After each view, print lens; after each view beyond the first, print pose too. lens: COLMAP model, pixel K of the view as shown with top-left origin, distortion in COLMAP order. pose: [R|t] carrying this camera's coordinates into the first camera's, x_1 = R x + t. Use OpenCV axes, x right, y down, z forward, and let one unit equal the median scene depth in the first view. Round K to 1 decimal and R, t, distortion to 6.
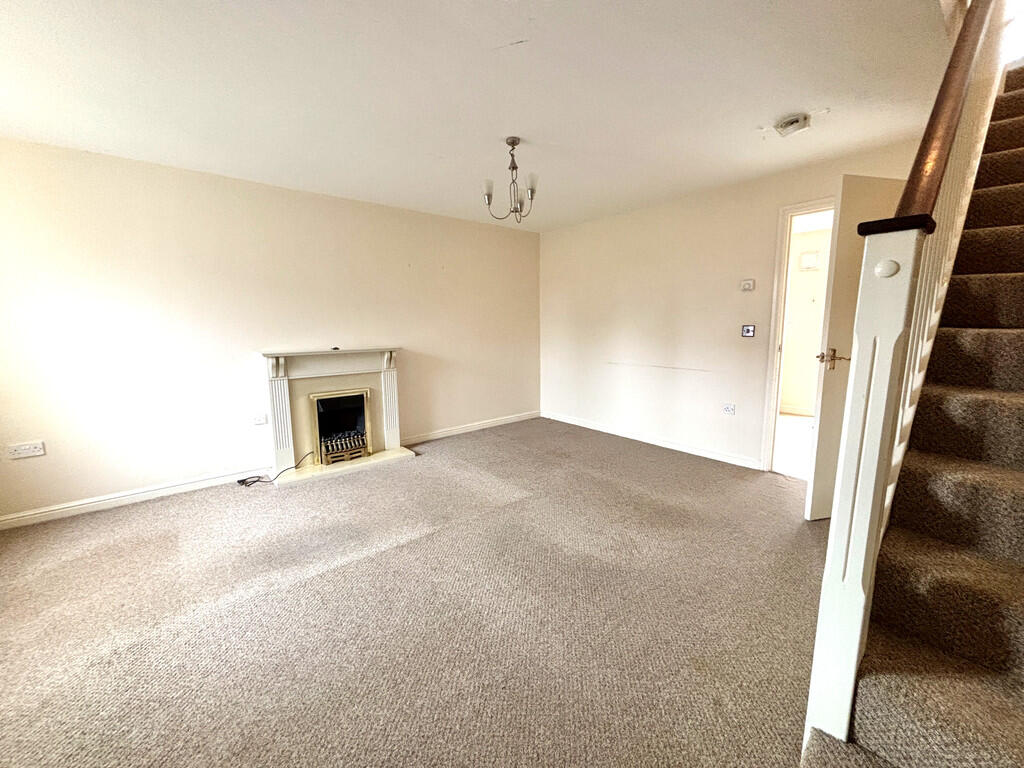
lens RADIAL K [[411.3, 0, 512.0], [0, 411.3, 384.0], [0, 0, 1]] dist [-0.000346, 0.000085]
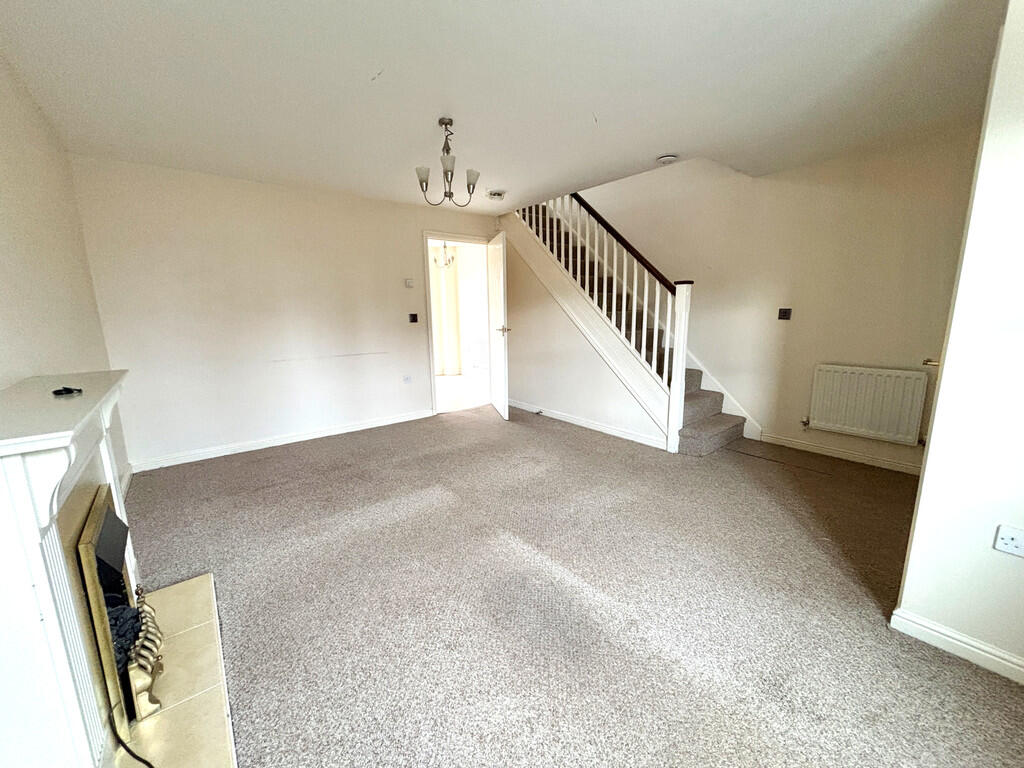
lens RADIAL K [[411.3, 0, 512.0], [0, 411.3, 384.0], [0, 0, 1]] dist [-0.000346, 0.000085]
pose [[0.019744, -0.176784, 0.984052, -0.890038], [0.164061, 0.971475, 0.171233, -0.108287], [-0.986253, 0.158064, 0.048184, 0.754679]]
